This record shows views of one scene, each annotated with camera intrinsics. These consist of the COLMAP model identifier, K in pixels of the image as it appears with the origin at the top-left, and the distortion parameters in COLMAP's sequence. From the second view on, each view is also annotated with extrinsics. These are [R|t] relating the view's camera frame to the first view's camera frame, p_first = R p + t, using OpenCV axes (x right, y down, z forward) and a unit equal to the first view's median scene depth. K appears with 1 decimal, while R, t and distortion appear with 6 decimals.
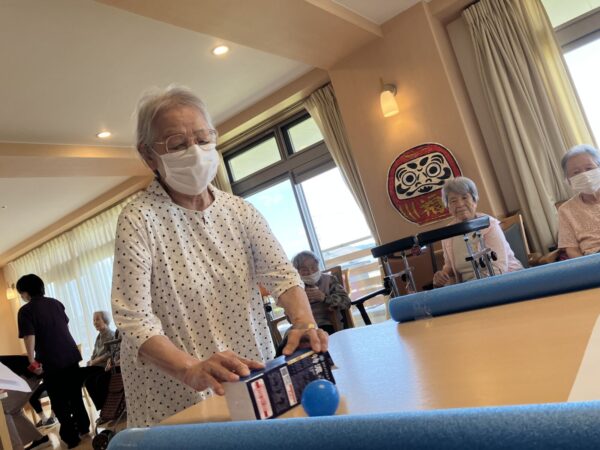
lens RADIAL K [[493.2, 0, 300.0], [0, 493.2, 225.0], [0, 0, 1]] dist [0.071925, -0.156479]
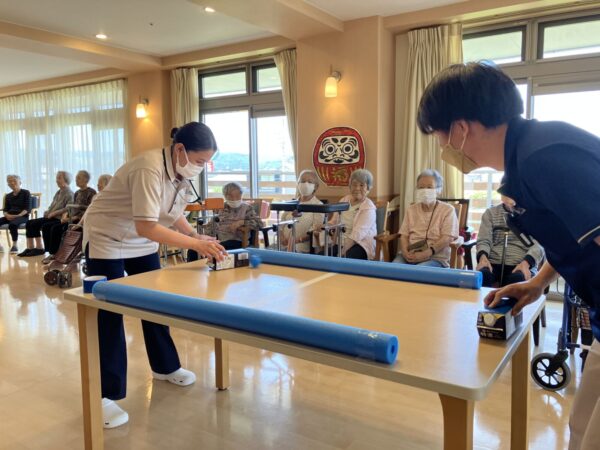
lens RADIAL K [[493.2, 0, 300.0], [0, 493.2, 225.0], [0, 0, 1]] dist [0.071925, -0.156479]
pose [[0.959214, 0.262800, 0.104141, 0.054387], [-0.278118, 0.943286, 0.181281, -0.104413], [-0.050594, -0.202851, 0.977902, -0.268306]]
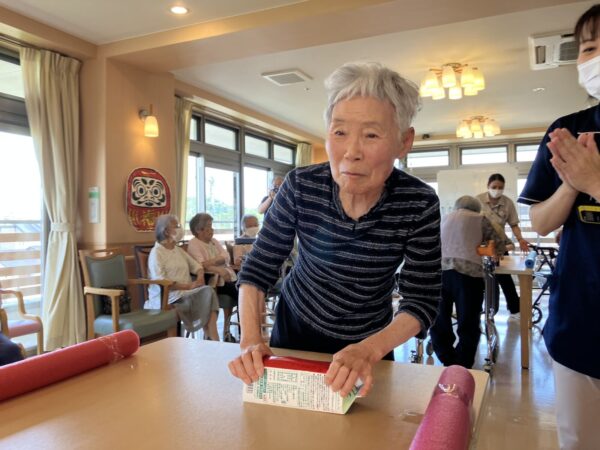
lens RADIAL K [[493.2, 0, 300.0], [0, 493.2, 225.0], [0, 0, 1]] dist [0.071925, -0.156479]
pose [[-0.209709, 0.278506, 0.937260, -0.833760], [-0.022109, 0.956979, -0.289312, 0.281810], [-0.977514, -0.081393, -0.194530, 0.747370]]
